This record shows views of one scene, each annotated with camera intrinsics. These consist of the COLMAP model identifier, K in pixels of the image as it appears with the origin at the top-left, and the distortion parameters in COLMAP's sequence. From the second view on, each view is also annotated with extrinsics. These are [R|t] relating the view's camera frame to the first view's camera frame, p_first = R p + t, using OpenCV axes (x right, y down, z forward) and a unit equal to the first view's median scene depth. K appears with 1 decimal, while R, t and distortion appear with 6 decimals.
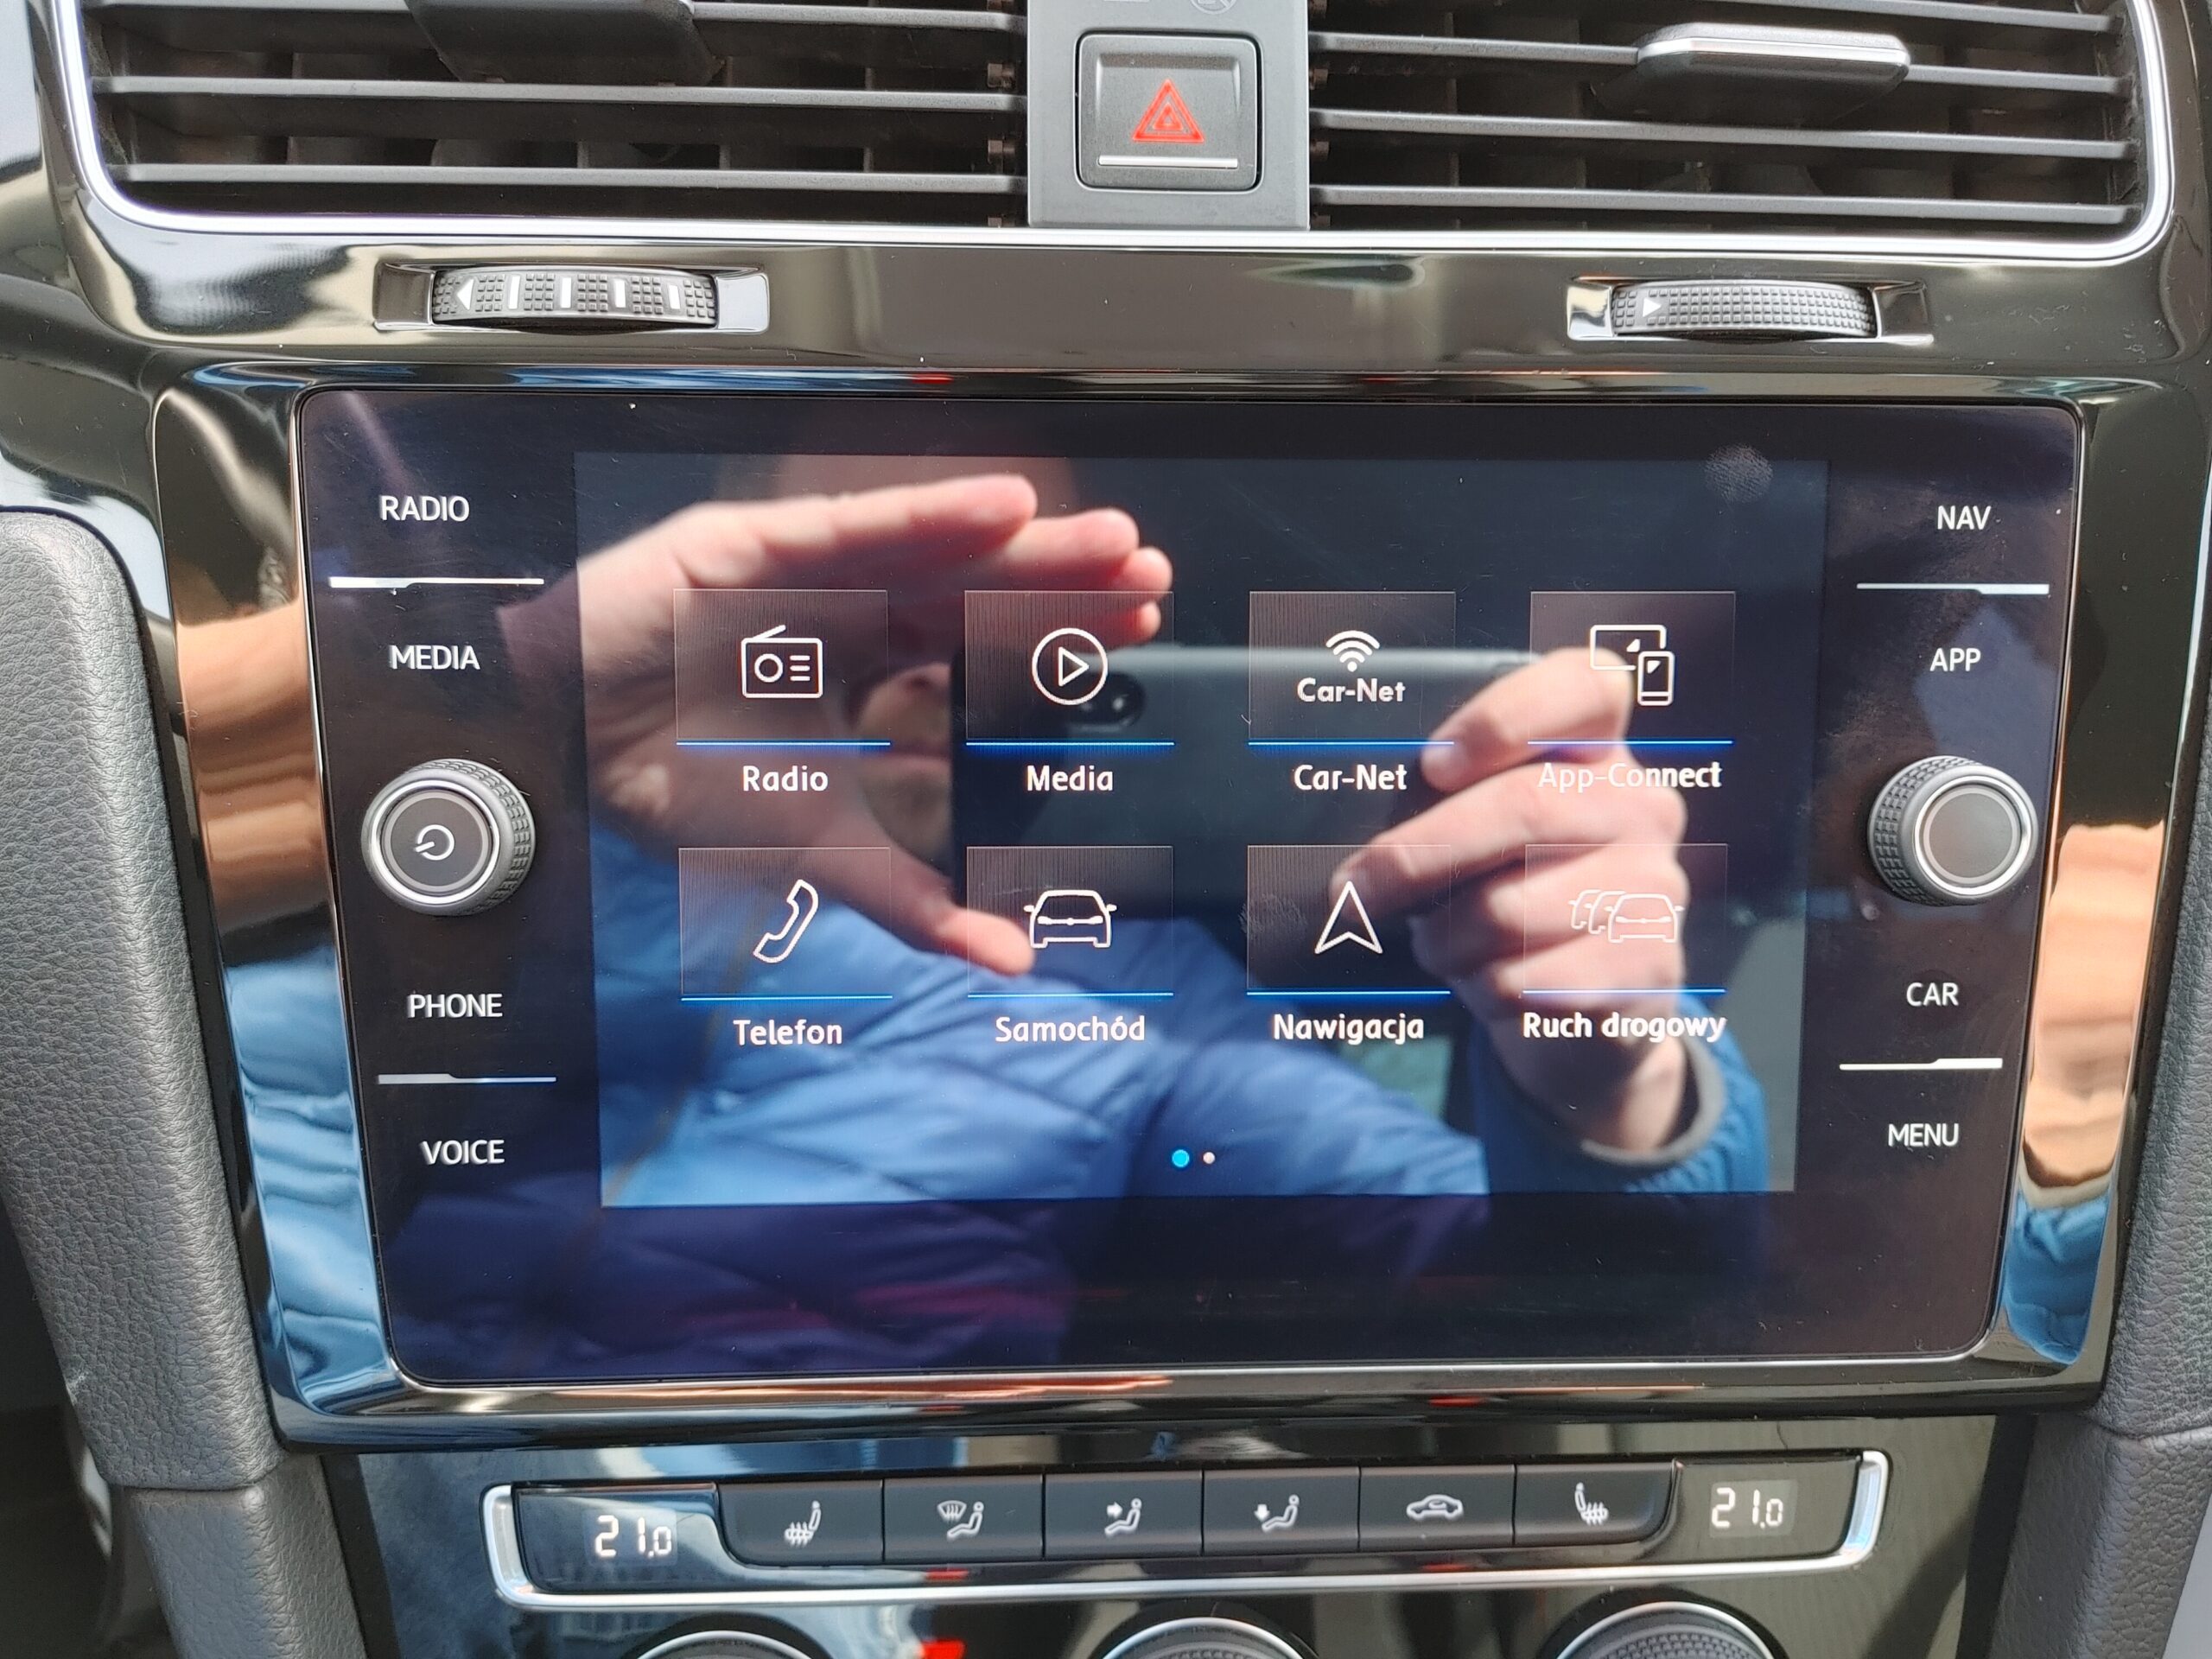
lens RADIAL K [[1684.2, 0, 1079.8], [0, 1684.2, 859.9], [0, 0, 1]] dist [0.066047, -0.117330]
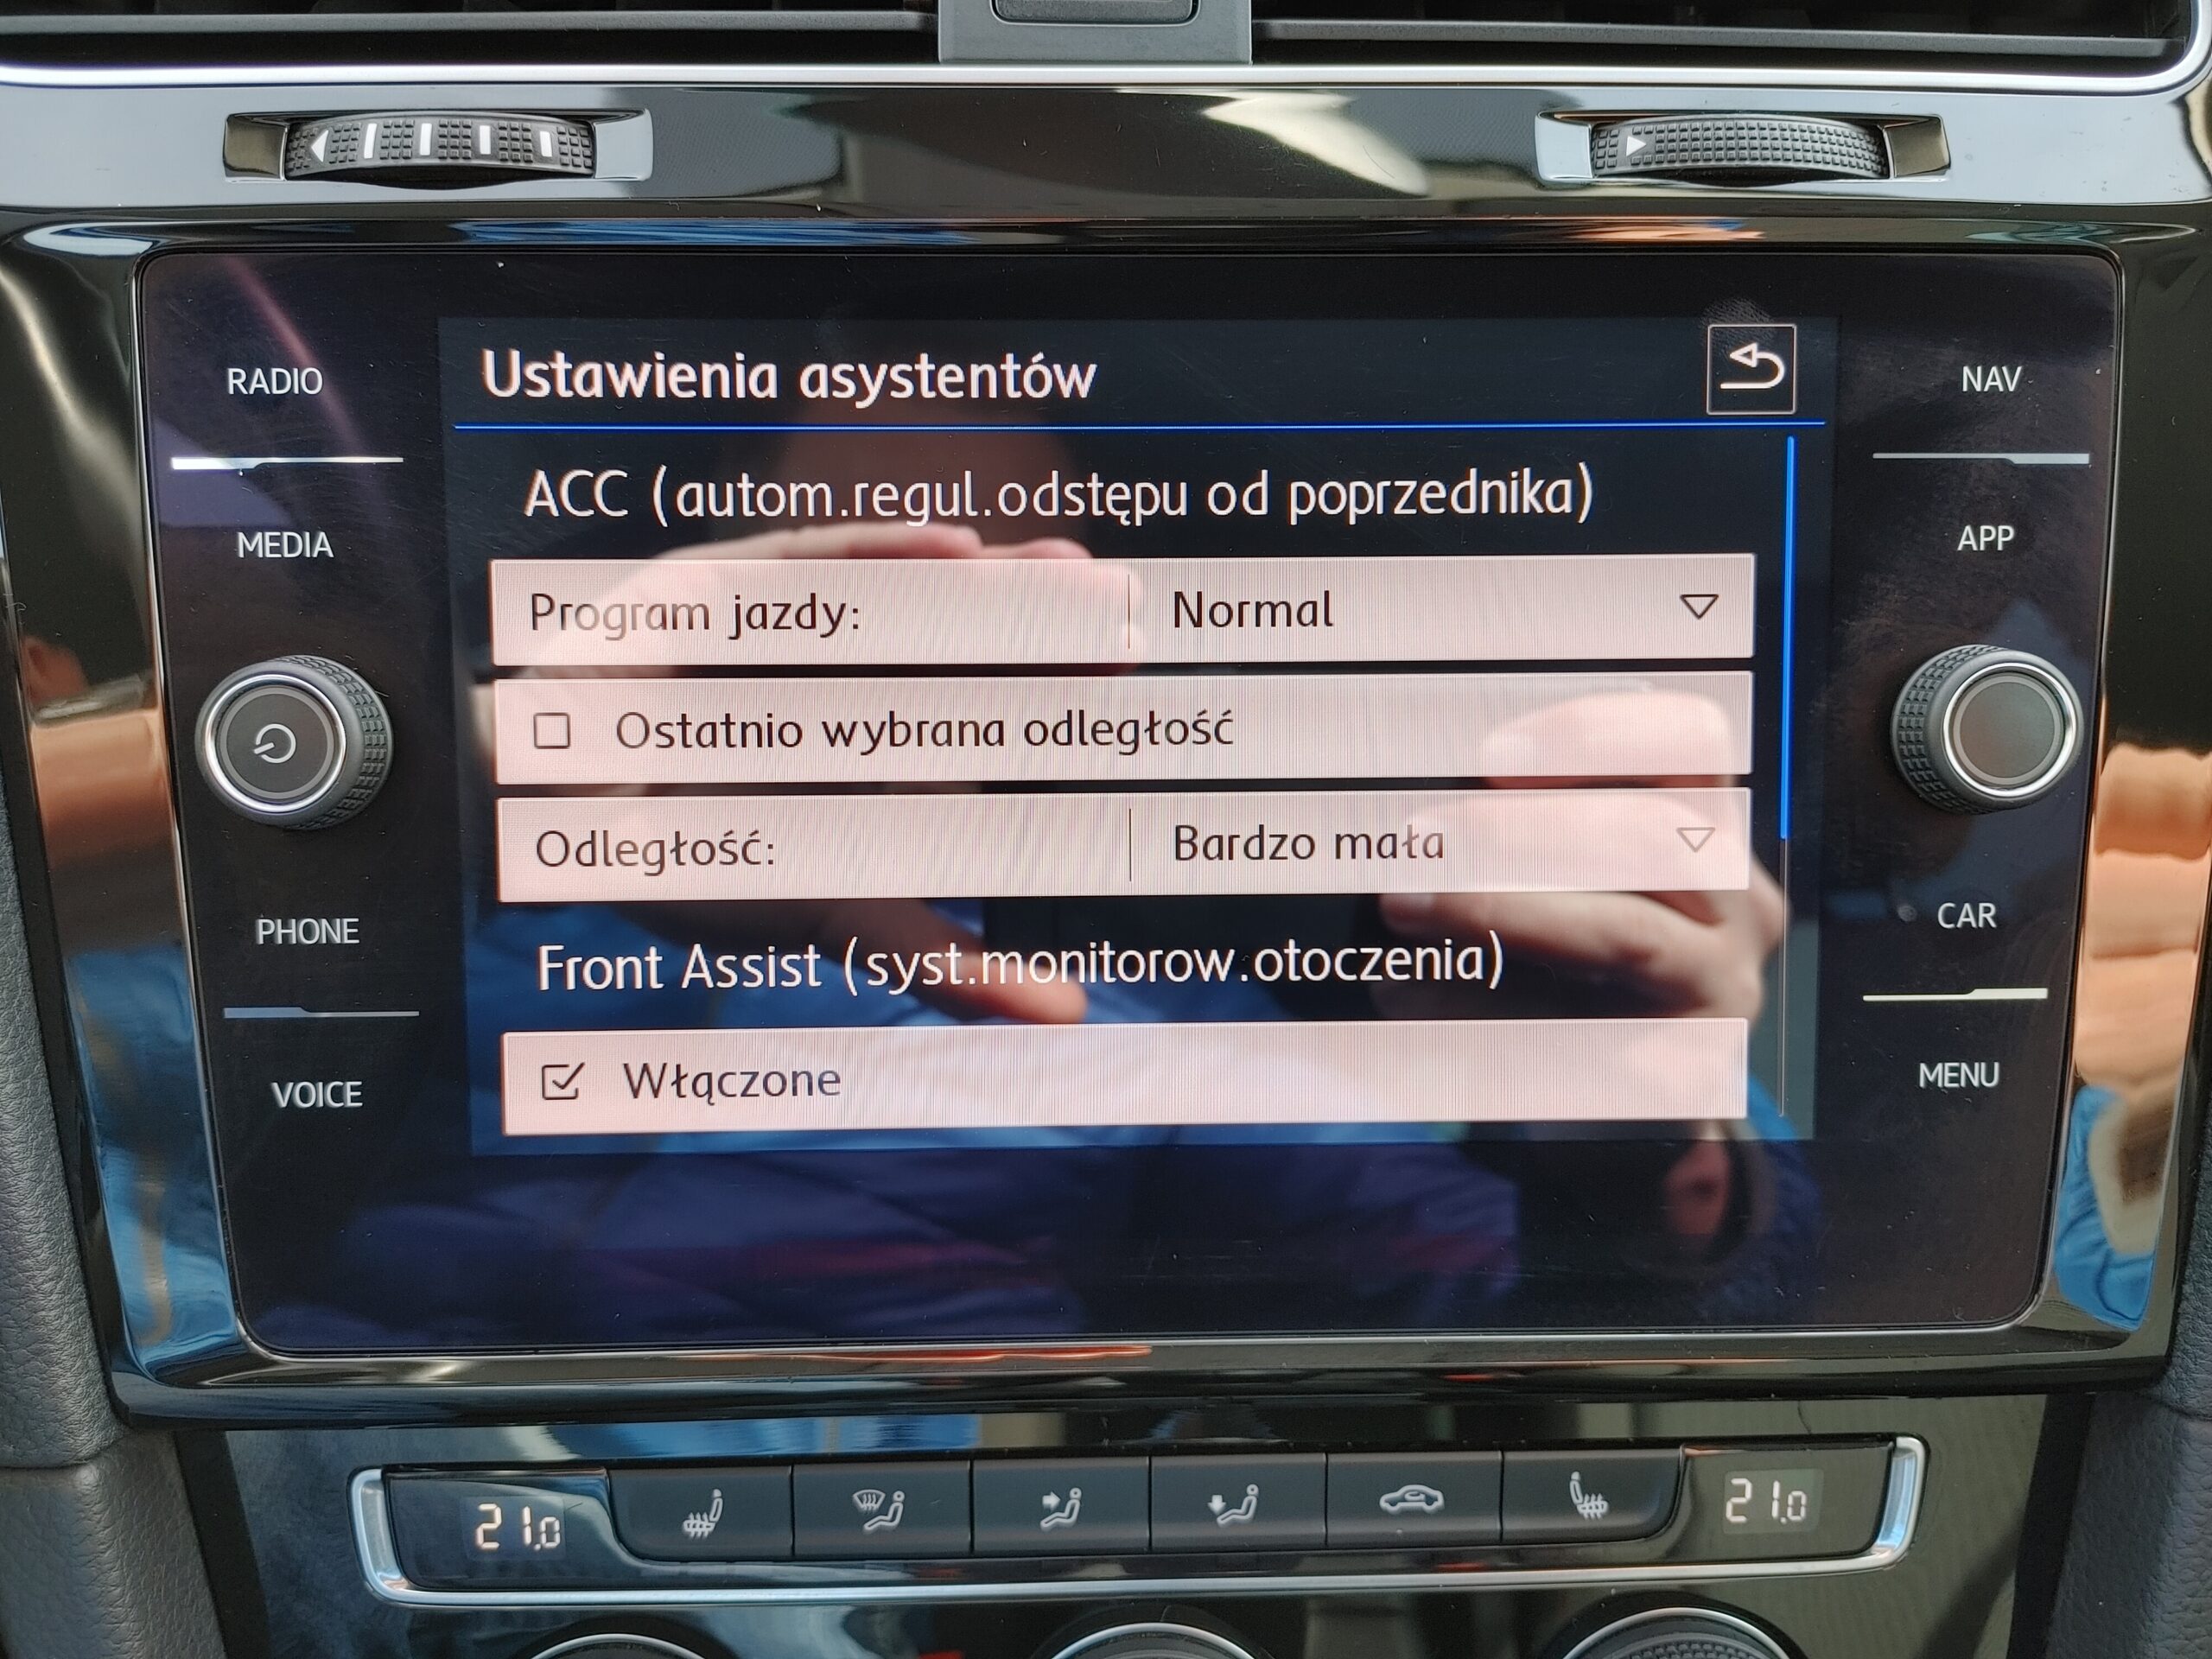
lens RADIAL K [[1684.1, 0, 1064.5], [0, 1684.1, 834.7], [0, 0, 1]] dist [0.032747, -0.071673]
pose [[0.999645, -0.006182, -0.025904, 0.055236], [0.005586, 0.999720, -0.022994, 0.055642], [0.026039, 0.022841, 0.999400, 0.107883]]
